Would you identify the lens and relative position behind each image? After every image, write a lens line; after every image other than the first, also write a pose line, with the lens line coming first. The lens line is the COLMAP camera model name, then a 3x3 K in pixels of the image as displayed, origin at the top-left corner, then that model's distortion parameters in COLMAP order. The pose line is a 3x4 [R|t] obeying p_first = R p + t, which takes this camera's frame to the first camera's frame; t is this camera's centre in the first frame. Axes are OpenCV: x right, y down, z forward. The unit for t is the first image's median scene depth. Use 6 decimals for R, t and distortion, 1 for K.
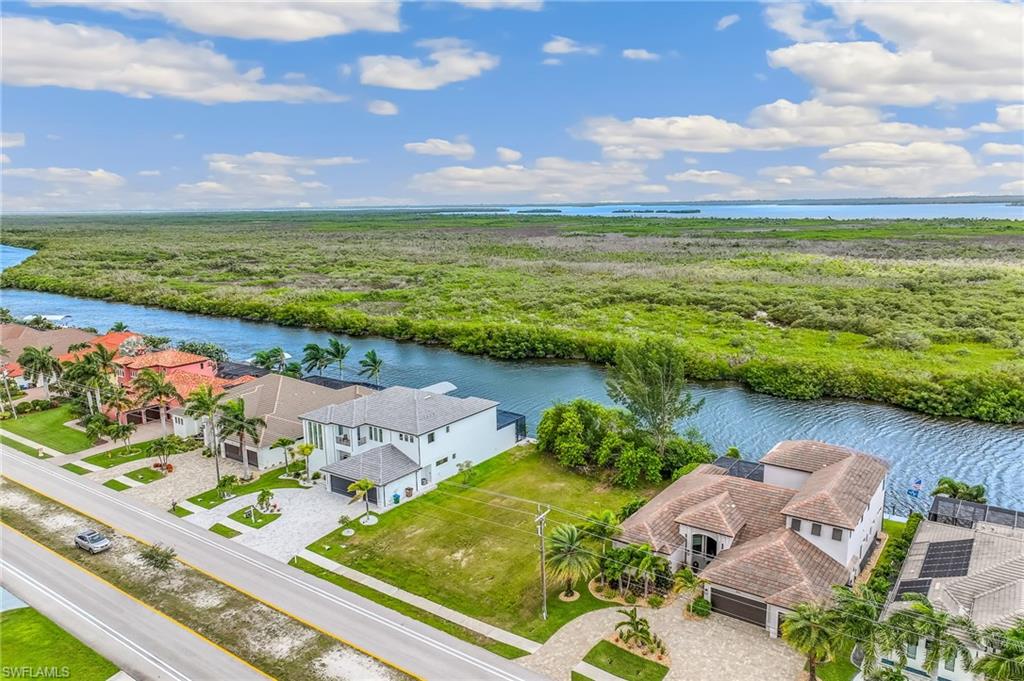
lens RADIAL K [[722.5, 0, 504.6], [0, 722.5, 339.1], [0, 0, 1]] dist [0.009015, -0.000972]
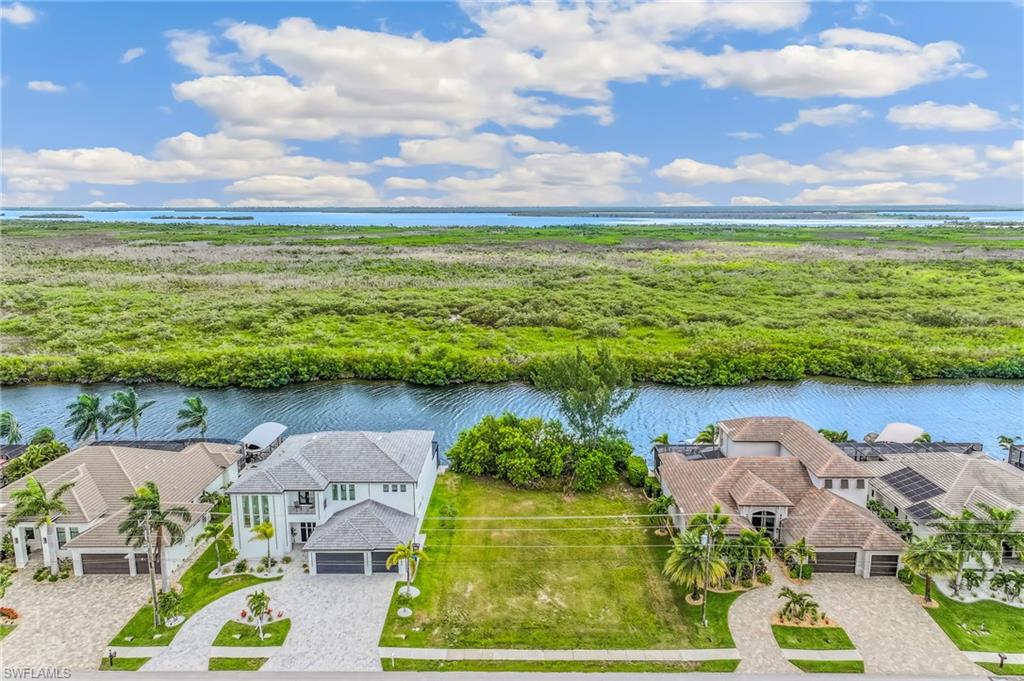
lens RADIAL K [[722.5, 0, 512.8], [0, 722.5, 342.6], [0, 0, 1]] dist [0.009015, -0.000972]
pose [[0.999990, 0.004236, -0.001518, 0.837279], [-0.004242, 0.999984, -0.003621, -0.037478], [0.001502, 0.003627, 0.999992, -0.002990]]
